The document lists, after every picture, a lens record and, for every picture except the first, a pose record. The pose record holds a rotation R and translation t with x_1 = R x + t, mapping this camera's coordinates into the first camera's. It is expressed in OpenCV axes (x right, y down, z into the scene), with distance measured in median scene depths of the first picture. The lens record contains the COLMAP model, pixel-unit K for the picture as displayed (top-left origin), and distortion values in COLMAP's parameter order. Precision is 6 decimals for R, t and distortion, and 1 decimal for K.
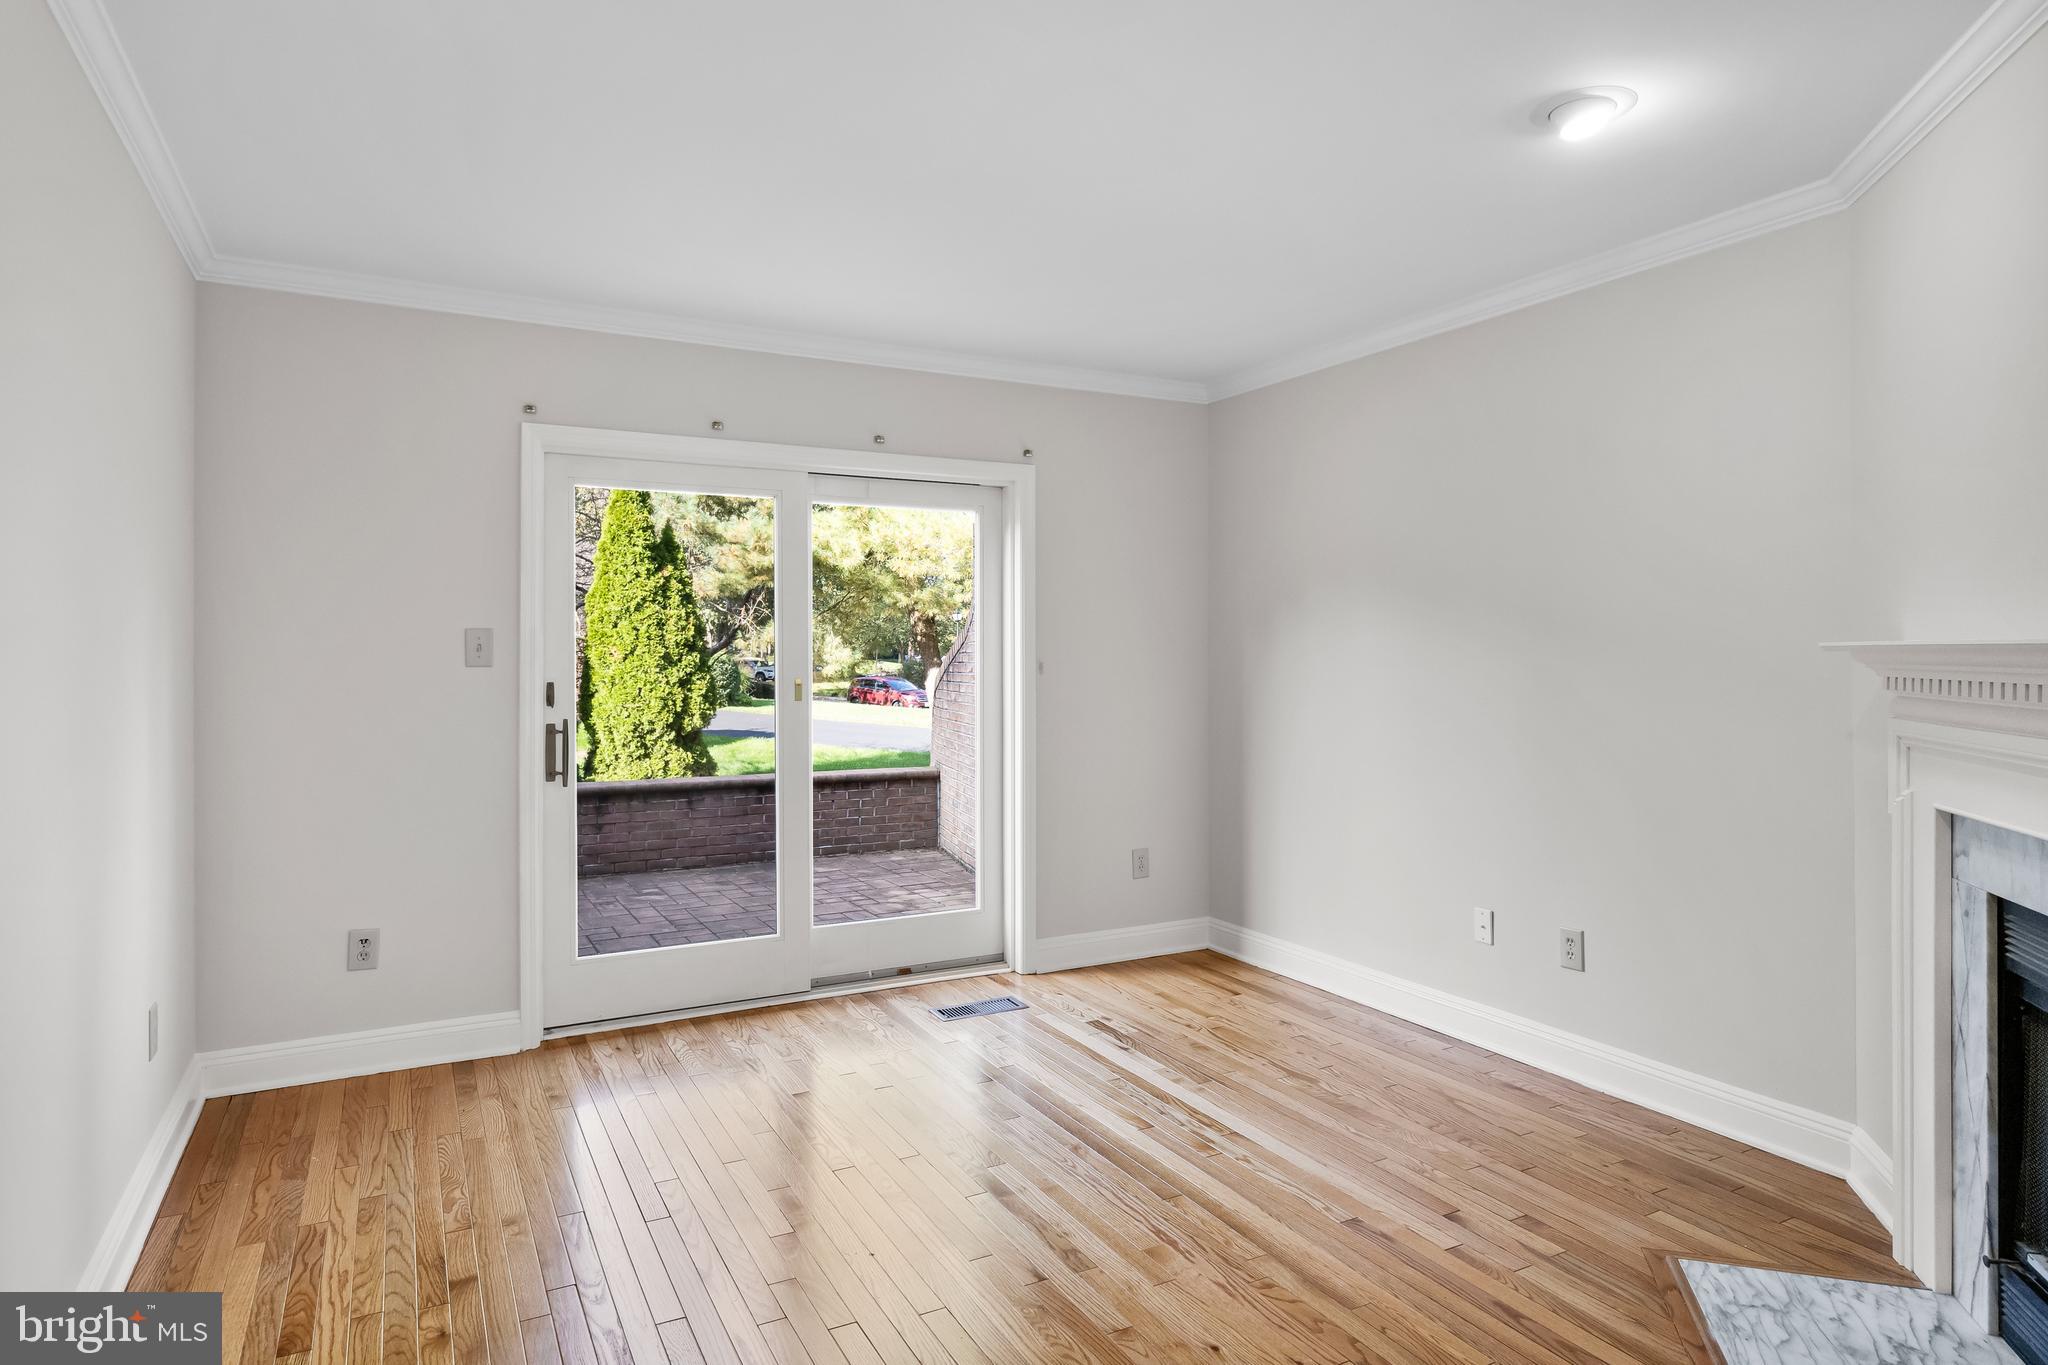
lens RADIAL K [[1071.5, 0, 1009.3], [0, 1071.5, 664.1], [0, 0, 1]] dist [-0.019448, -0.000987]
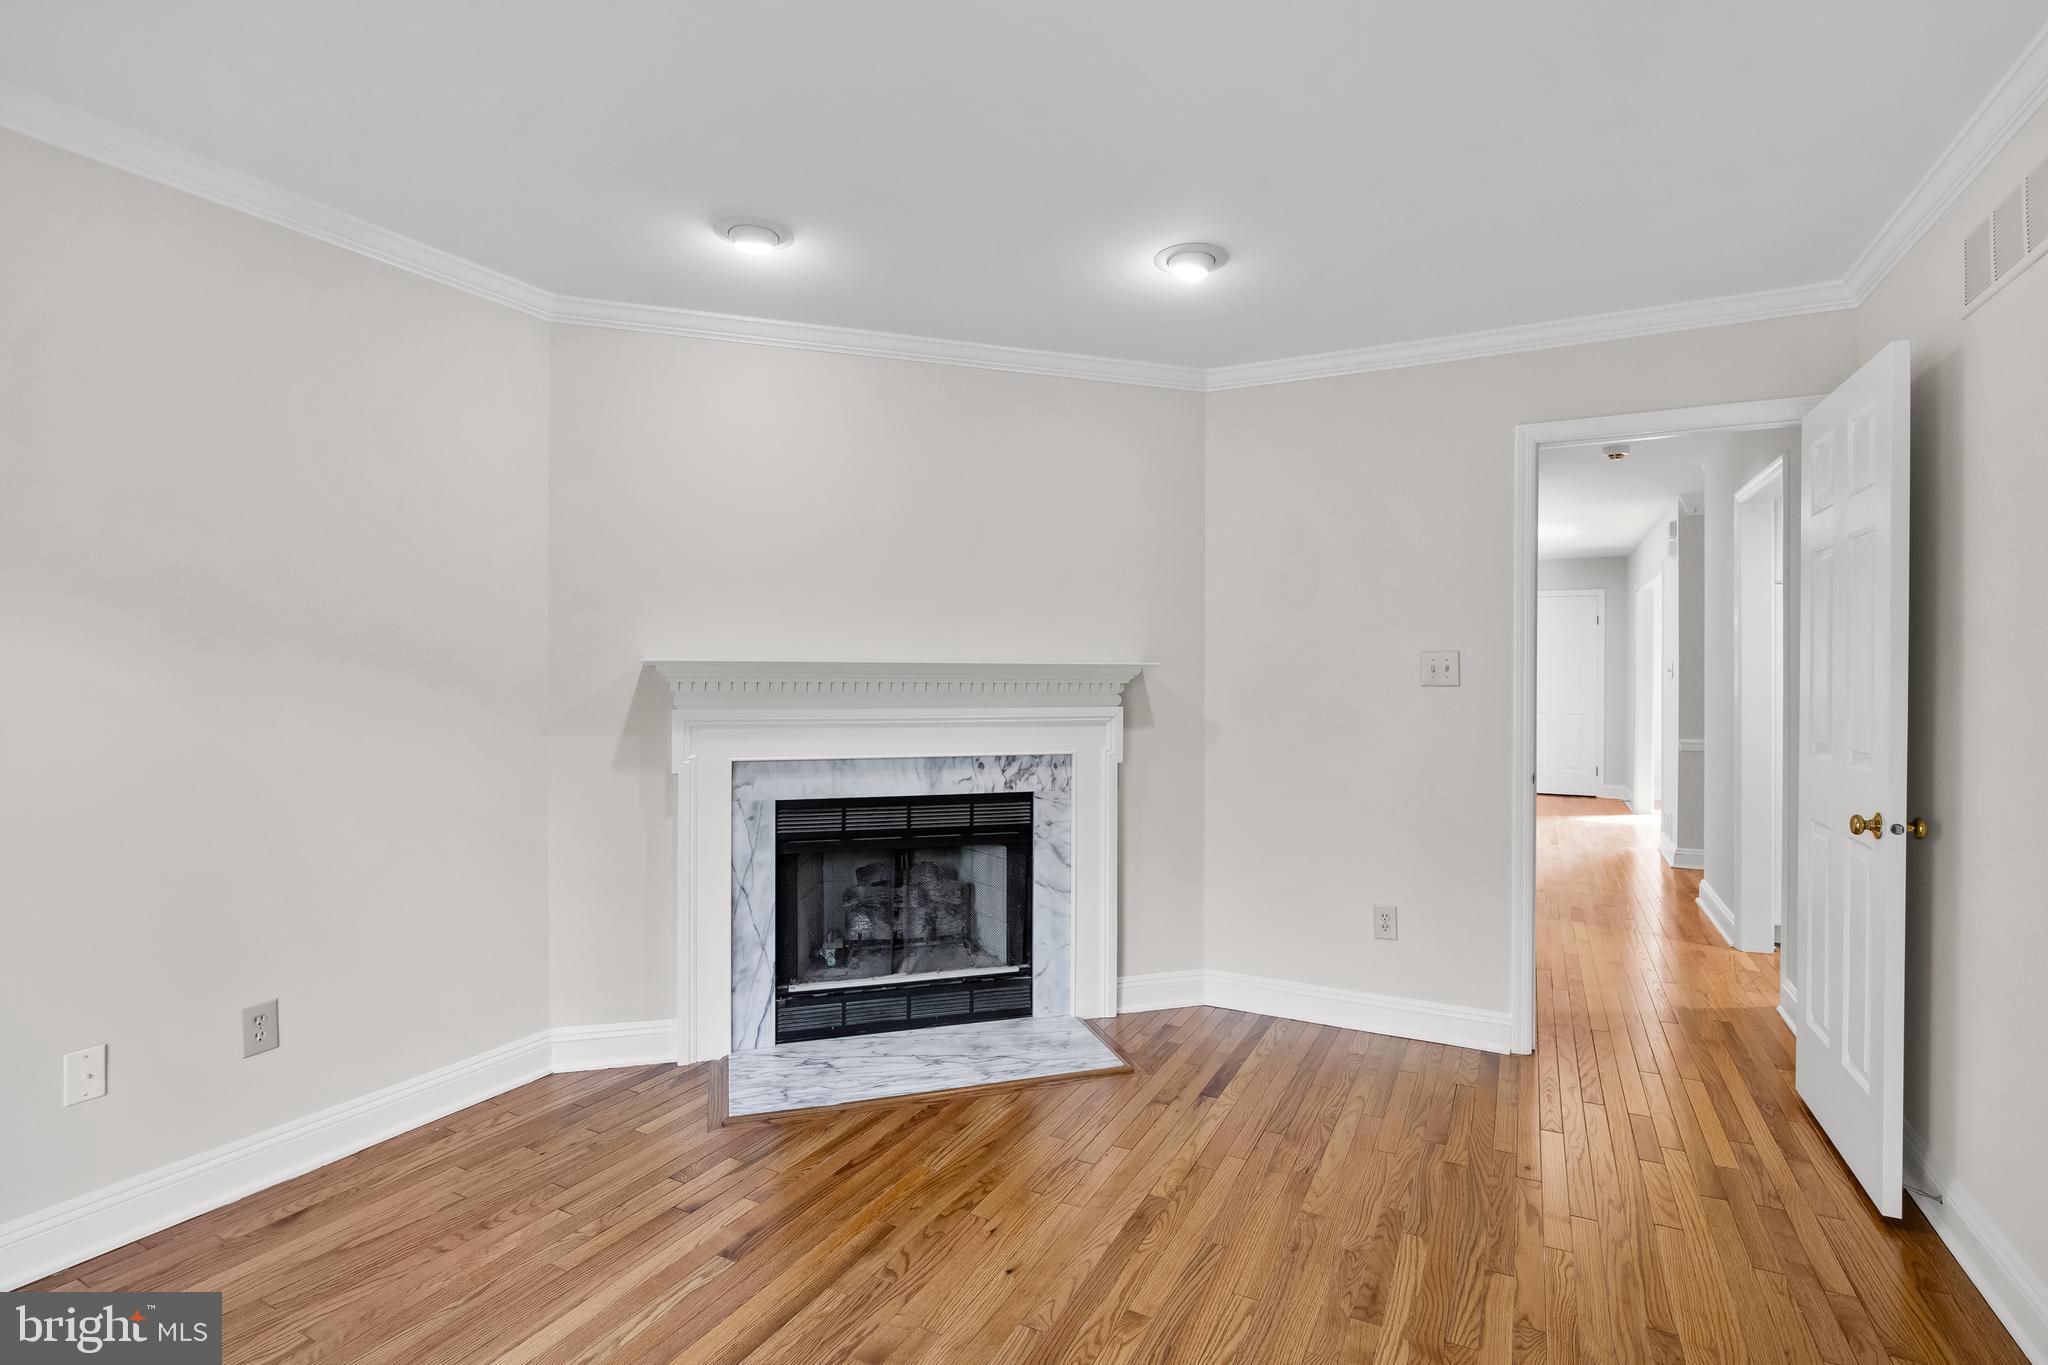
lens RADIAL K [[976.3, 0, 1014.6], [0, 976.3, 668.1], [0, 0, 1]] dist [-0.018504, 0.000809]
pose [[-0.545514, 0.001886, 0.838100, -0.581975], [0.008210, 0.999962, 0.003093, -0.006321], [-0.838062, 0.008568, -0.545508, 1.327447]]
